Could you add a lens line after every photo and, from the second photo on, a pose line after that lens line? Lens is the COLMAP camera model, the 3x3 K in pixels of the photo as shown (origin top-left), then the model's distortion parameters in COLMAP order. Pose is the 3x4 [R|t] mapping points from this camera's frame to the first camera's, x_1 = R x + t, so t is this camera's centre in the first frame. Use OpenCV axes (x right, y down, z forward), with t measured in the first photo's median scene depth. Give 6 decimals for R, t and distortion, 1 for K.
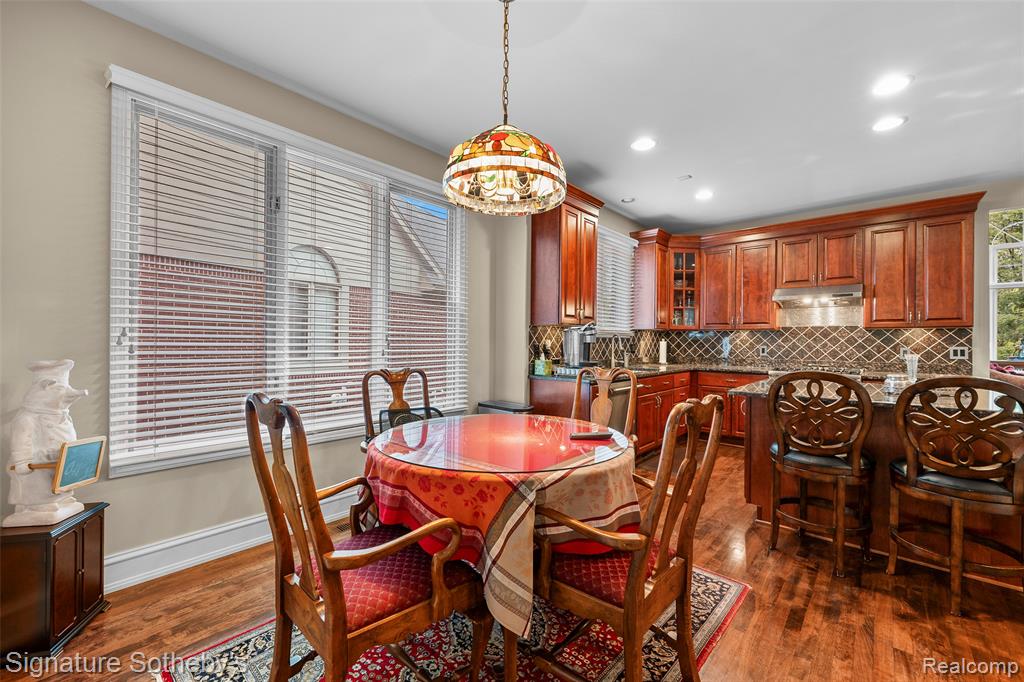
lens RADIAL K [[422.4, 0, 518.8], [0, 422.4, 339.5], [0, 0, 1]] dist [0.003854, 0.000208]
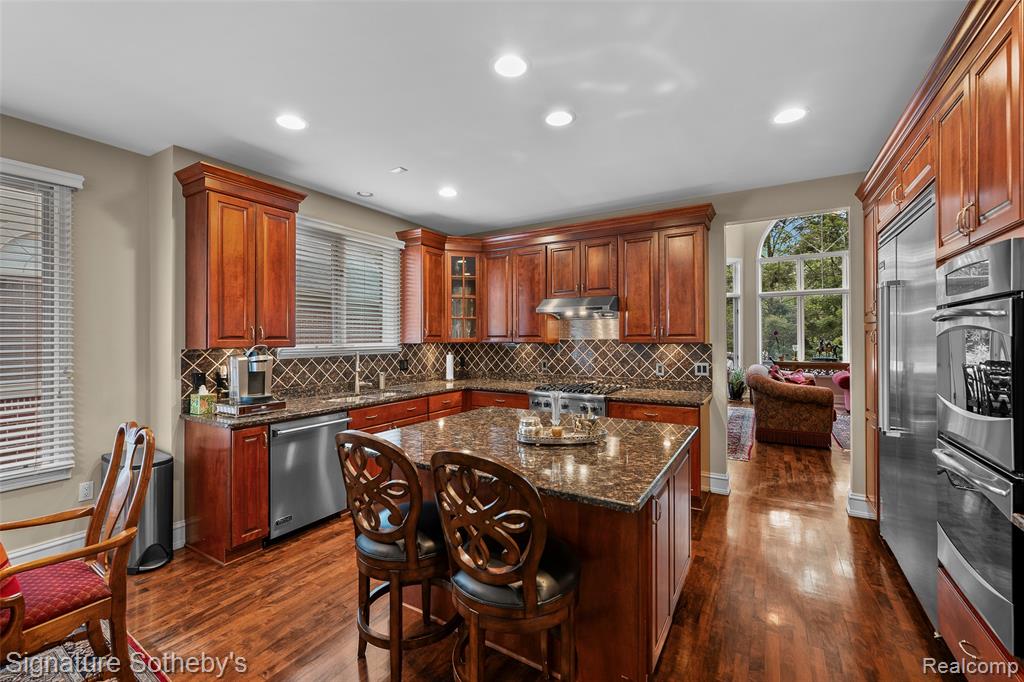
lens RADIAL K [[422.4, 0, 521.4], [0, 422.4, 336.2], [0, 0, 1]] dist [0.003854, 0.000208]
pose [[0.984776, -0.009707, 0.173555, 0.417157], [0.009409, 0.999953, 0.002542, -0.044806], [-0.173571, -0.000870, 0.984821, 0.109392]]
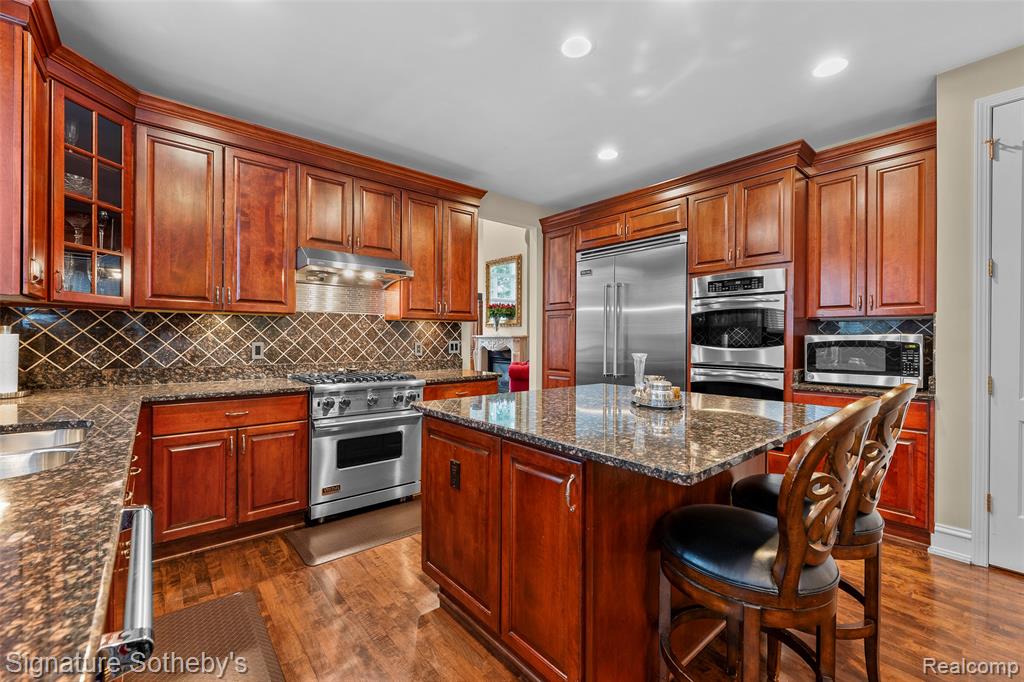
lens RADIAL K [[422.4, 0, 502.2], [0, 422.4, 341.4], [0, 0, 1]] dist [0.003854, 0.000208]
pose [[0.165044, -0.010805, 0.986227, 0.067685], [-0.008649, 0.999886, 0.012402, 0.004373], [-0.986248, -0.010576, 0.164931, 0.649388]]
